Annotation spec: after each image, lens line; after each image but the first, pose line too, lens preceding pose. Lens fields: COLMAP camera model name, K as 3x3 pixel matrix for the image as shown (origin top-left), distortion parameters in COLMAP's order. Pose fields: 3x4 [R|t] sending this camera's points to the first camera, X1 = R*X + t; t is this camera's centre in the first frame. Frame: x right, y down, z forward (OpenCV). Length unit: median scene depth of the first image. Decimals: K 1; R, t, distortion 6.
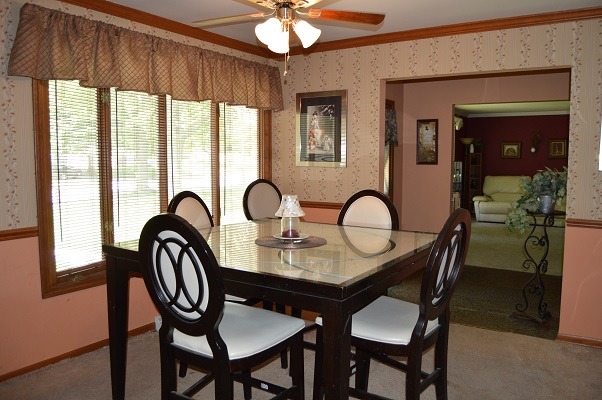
lens RADIAL K [[489.8, 0, 300.6], [0, 489.8, 199.0], [0, 0, 1]] dist [-0.087115, 0.034236]
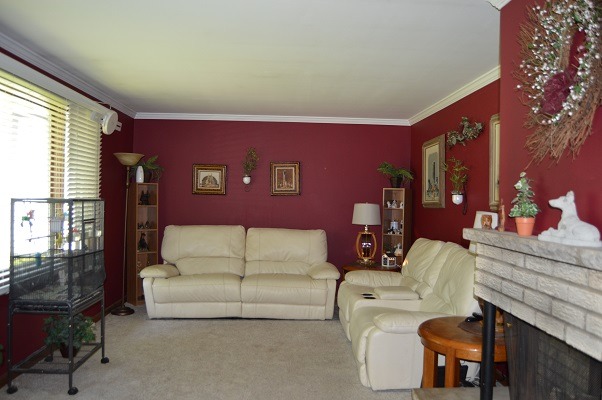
lens RADIAL K [[489.8, 0, 300.6], [0, 489.8, 198.8], [0, 0, 1]] dist [-0.087115, 0.034236]
pose [[0.816832, 0.011888, 0.576752, 0.194004], [0.033213, 0.997160, -0.067592, -0.036688], [-0.575918, 0.074367, 0.814118, 0.475038]]
